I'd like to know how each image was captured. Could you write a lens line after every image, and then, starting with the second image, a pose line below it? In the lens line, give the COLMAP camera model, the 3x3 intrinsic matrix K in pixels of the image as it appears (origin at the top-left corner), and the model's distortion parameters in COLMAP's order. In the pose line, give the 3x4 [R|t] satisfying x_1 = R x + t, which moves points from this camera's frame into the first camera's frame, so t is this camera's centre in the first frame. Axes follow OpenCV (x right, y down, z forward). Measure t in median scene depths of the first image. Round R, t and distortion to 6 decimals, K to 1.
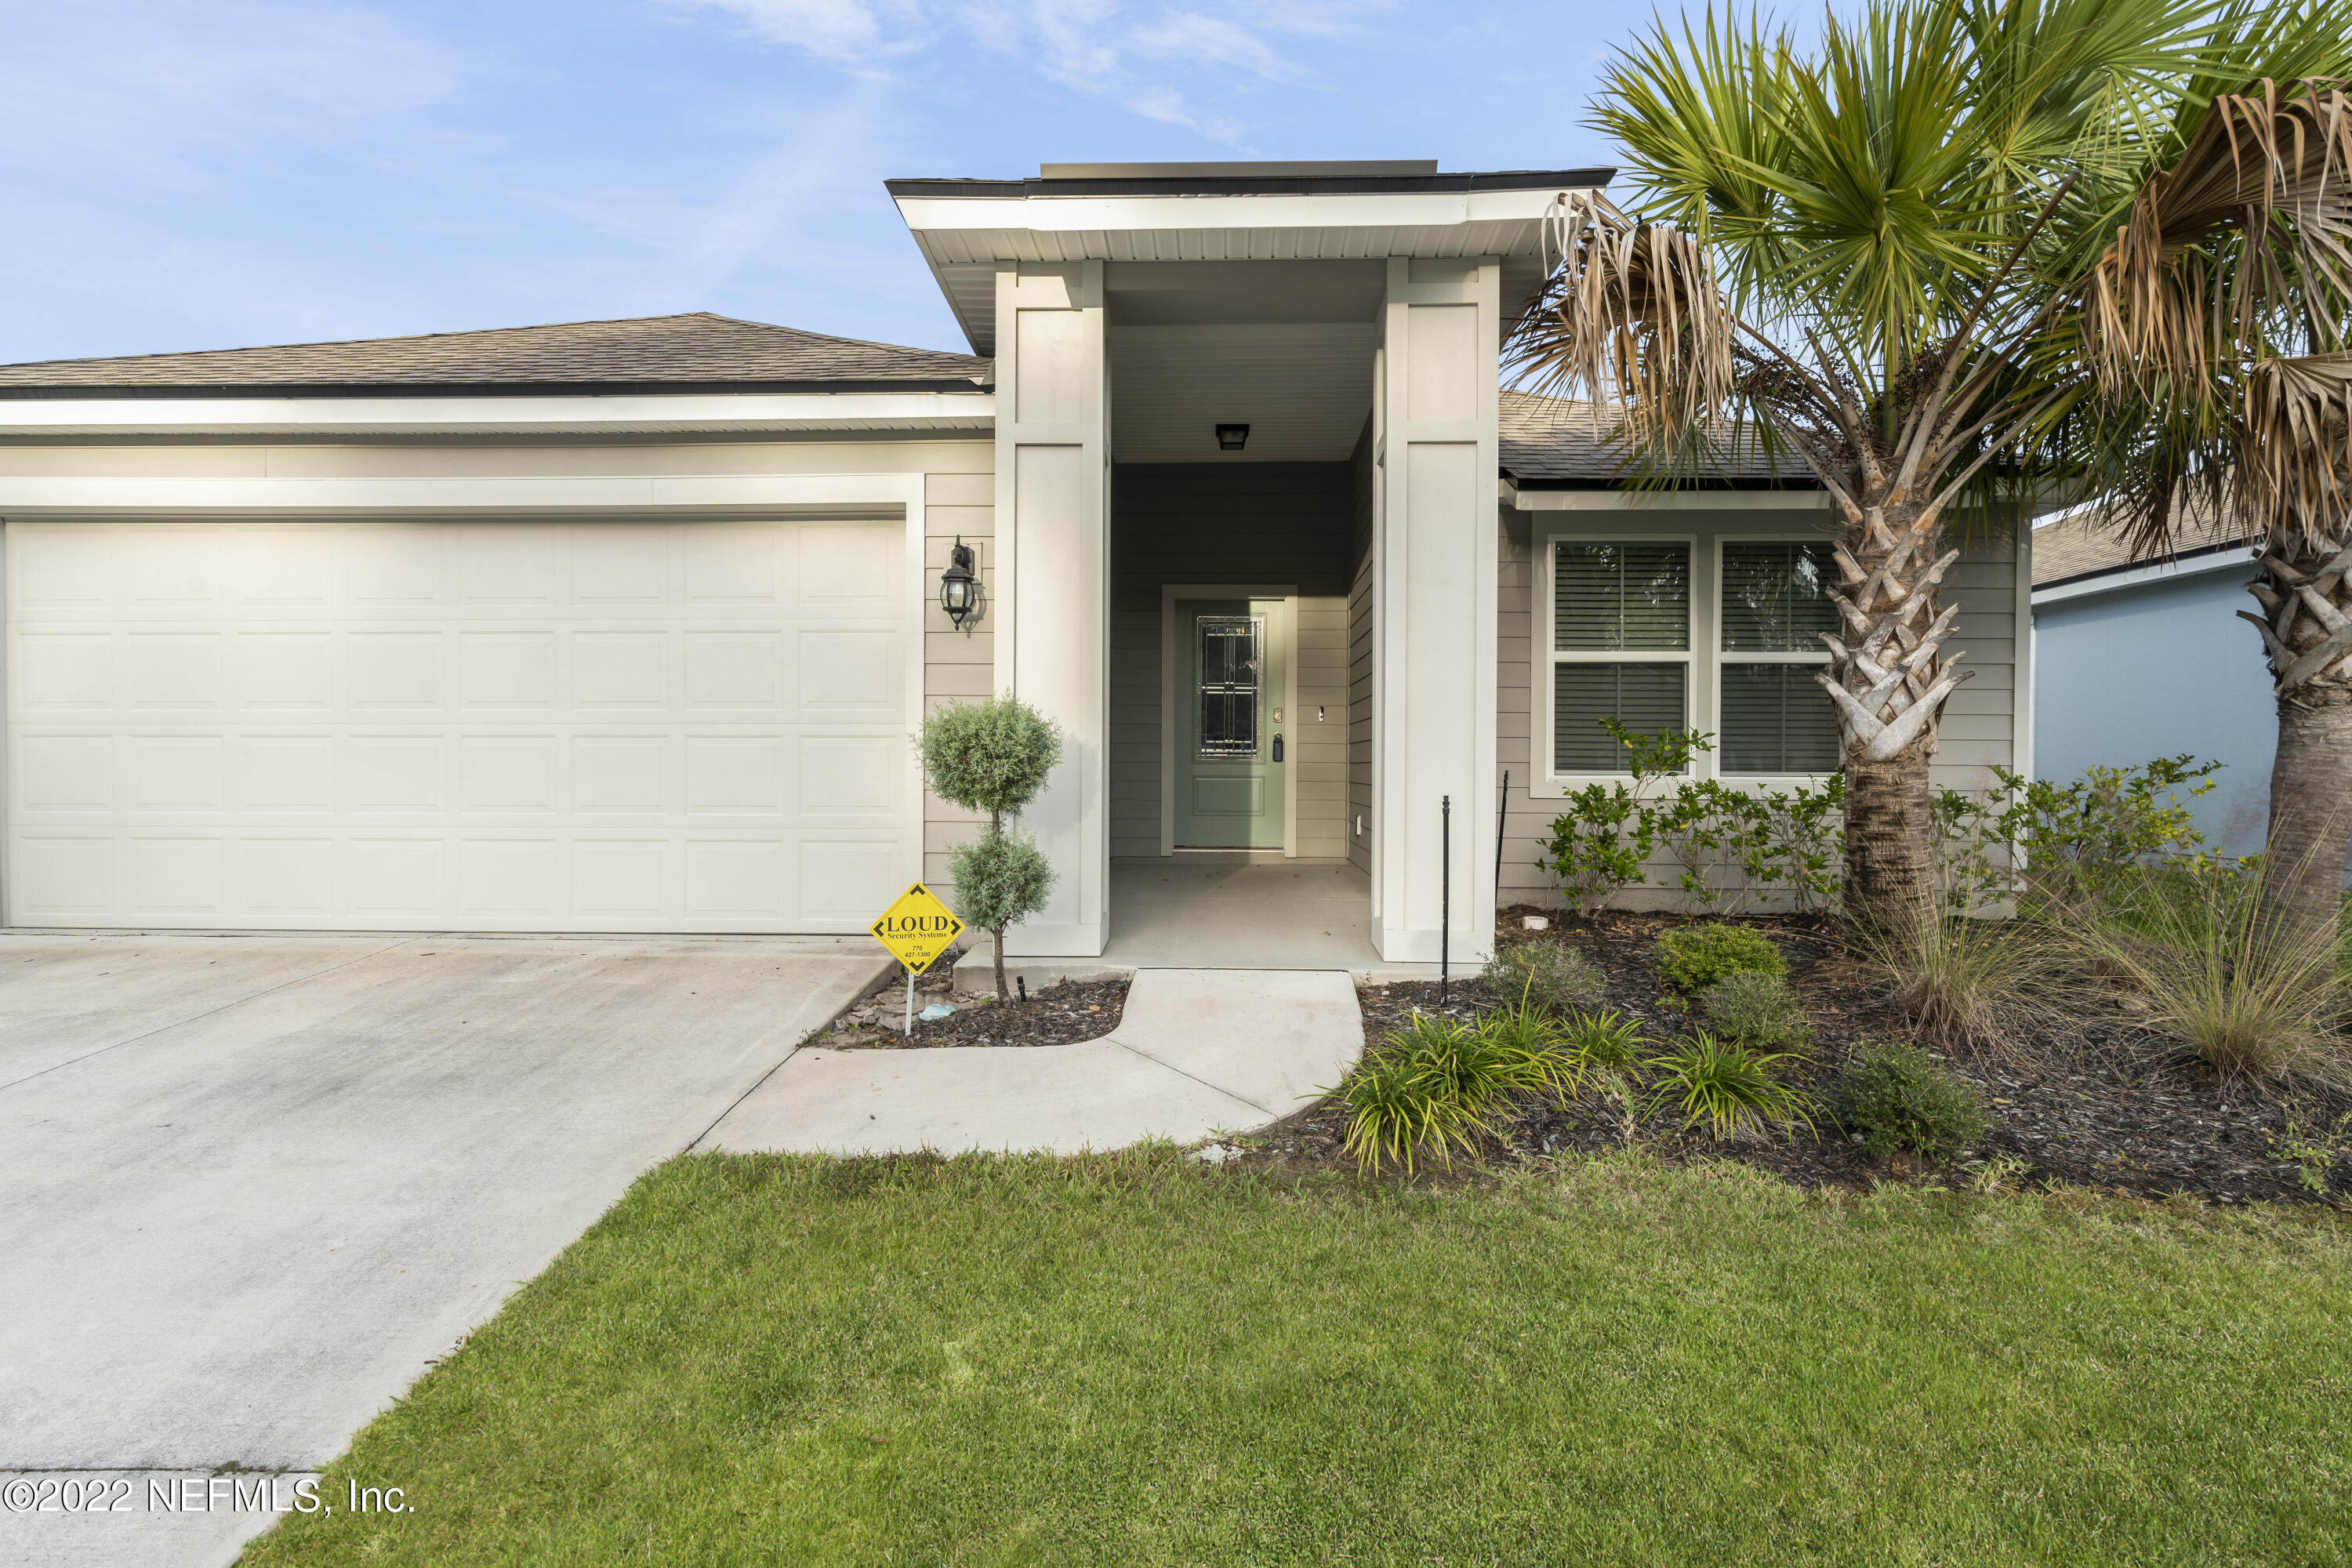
lens RADIAL K [[1120.1, 0, 1178.1], [0, 1120.1, 791.8], [0, 0, 1]] dist [-0.001506, -0.000487]
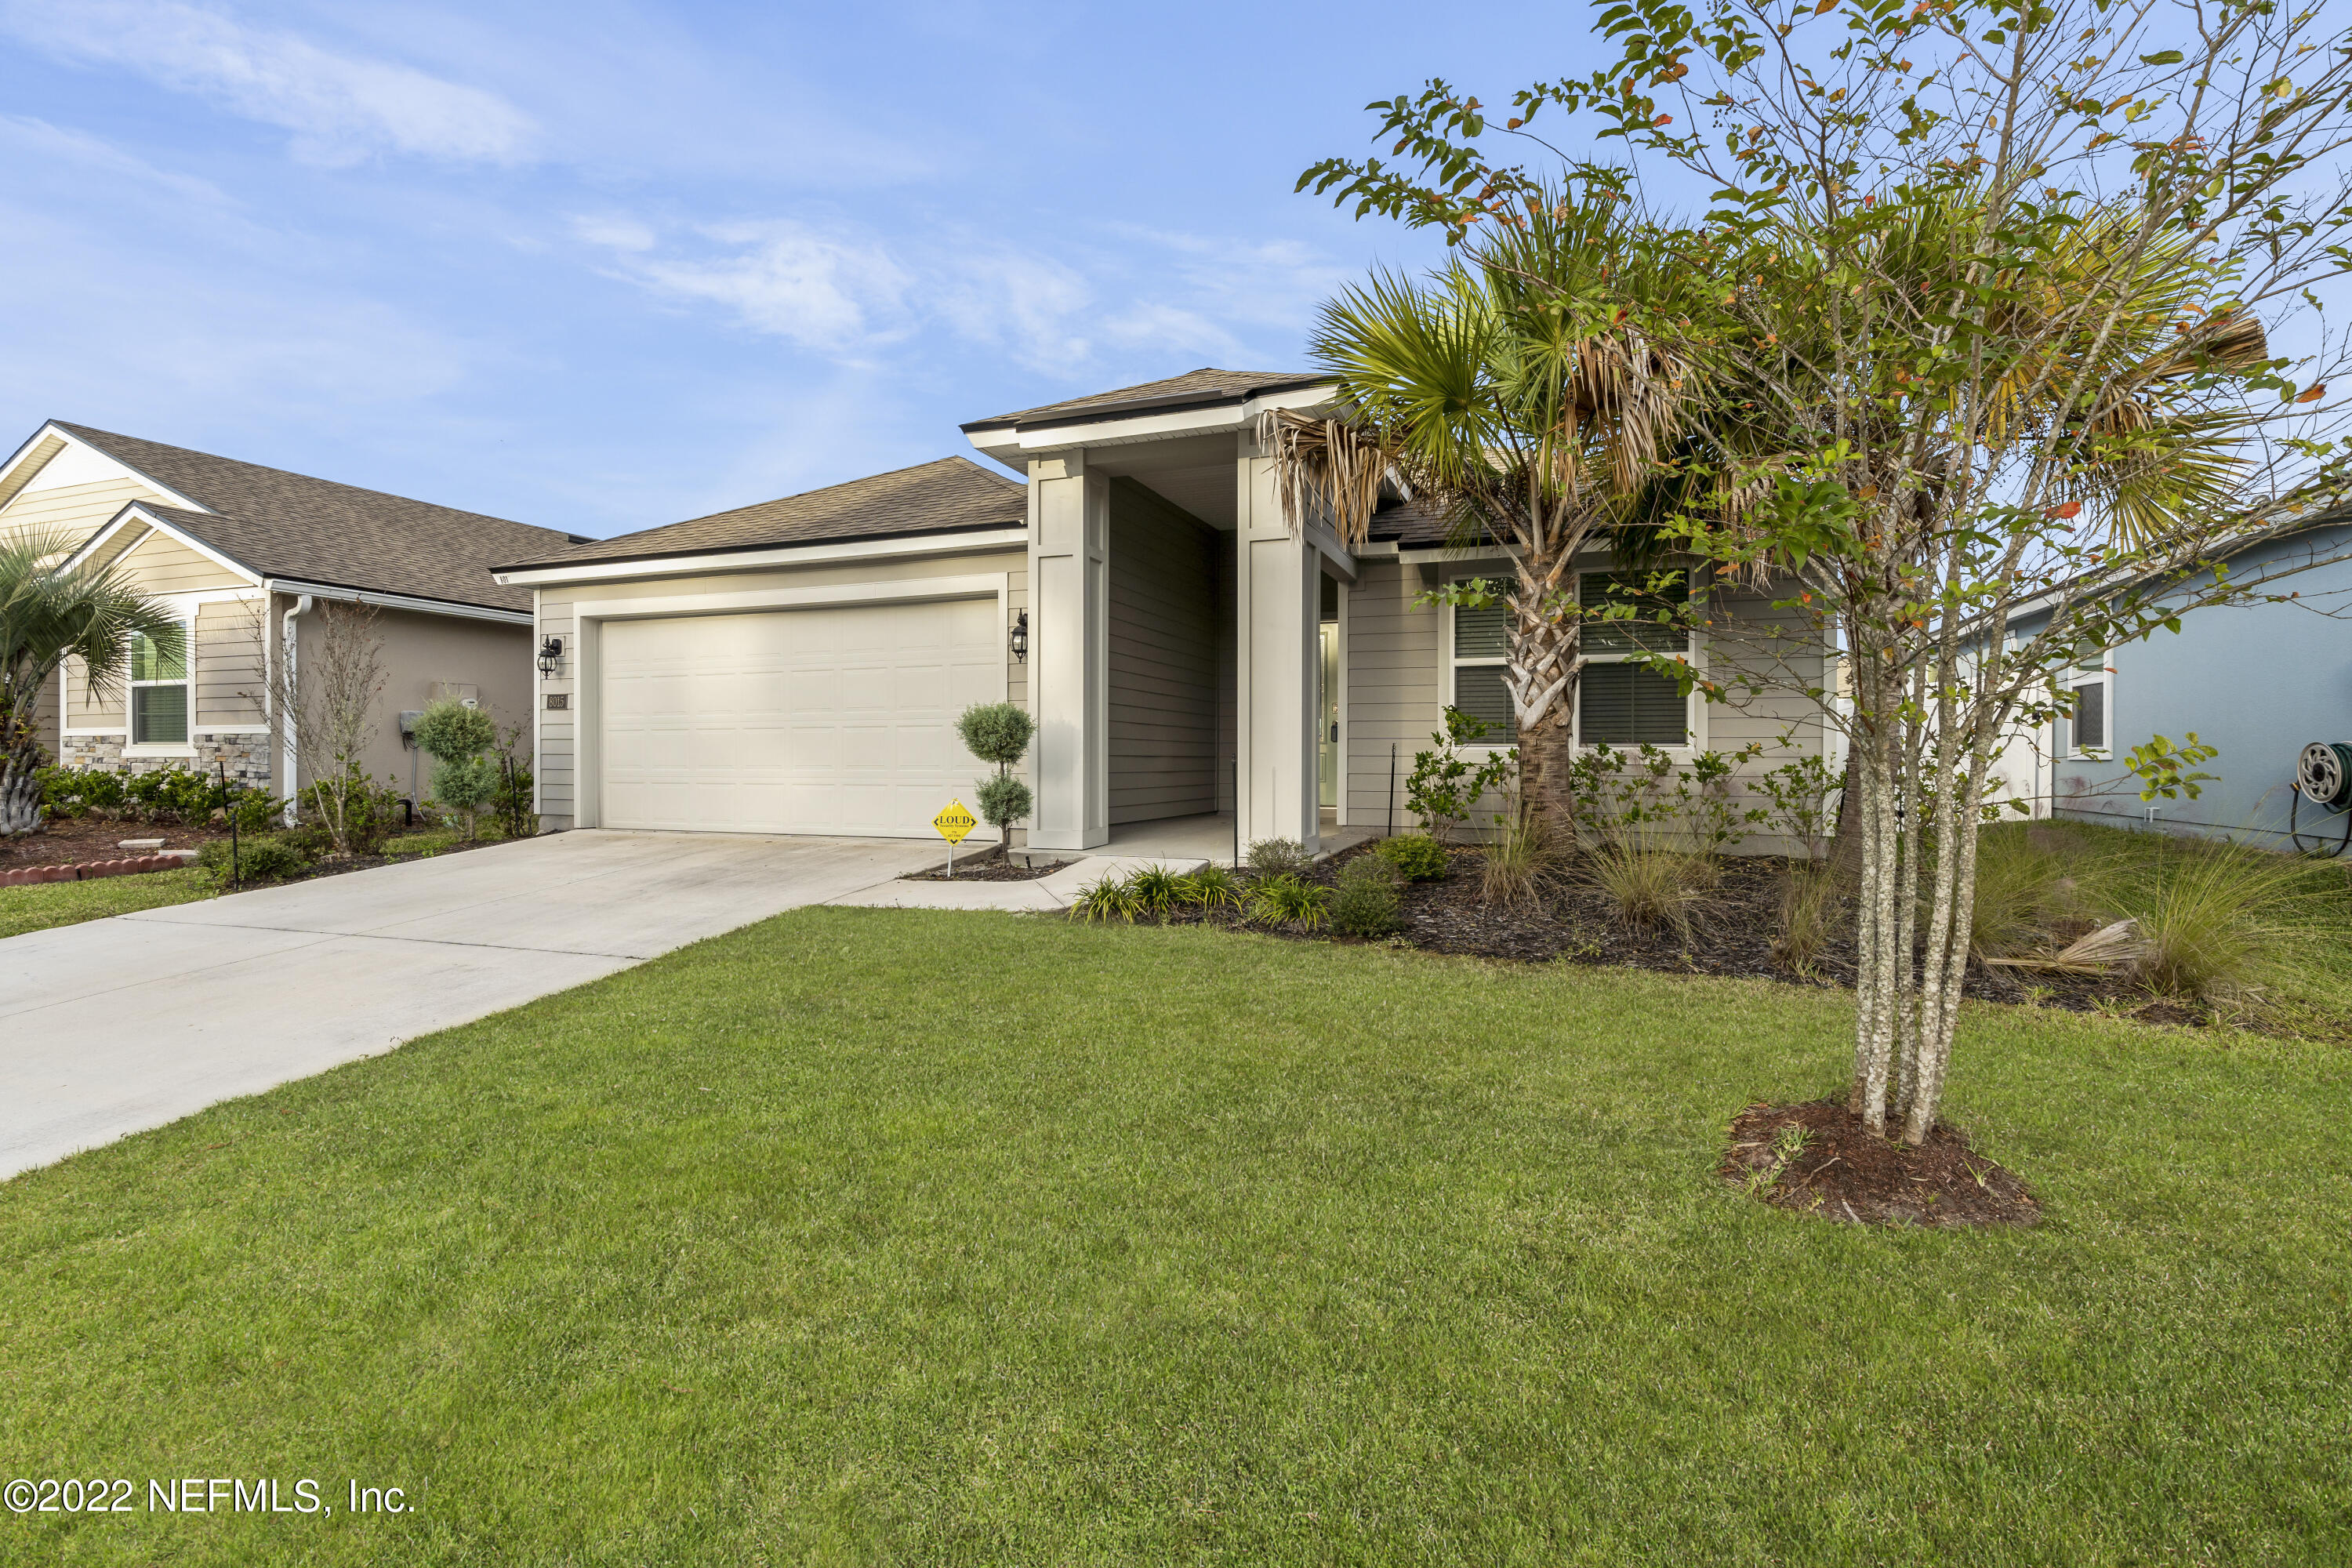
lens RADIAL K [[1089.2, 0, 1174.8], [0, 1089.2, 773.0], [0, 0, 1]] dist [-0.015319, 0.000349]
pose [[0.941277, 0.002573, -0.337625, 0.657553], [-0.006217, 0.999933, -0.009714, 0.046118], [0.337577, 0.011242, 0.941231, -0.552198]]
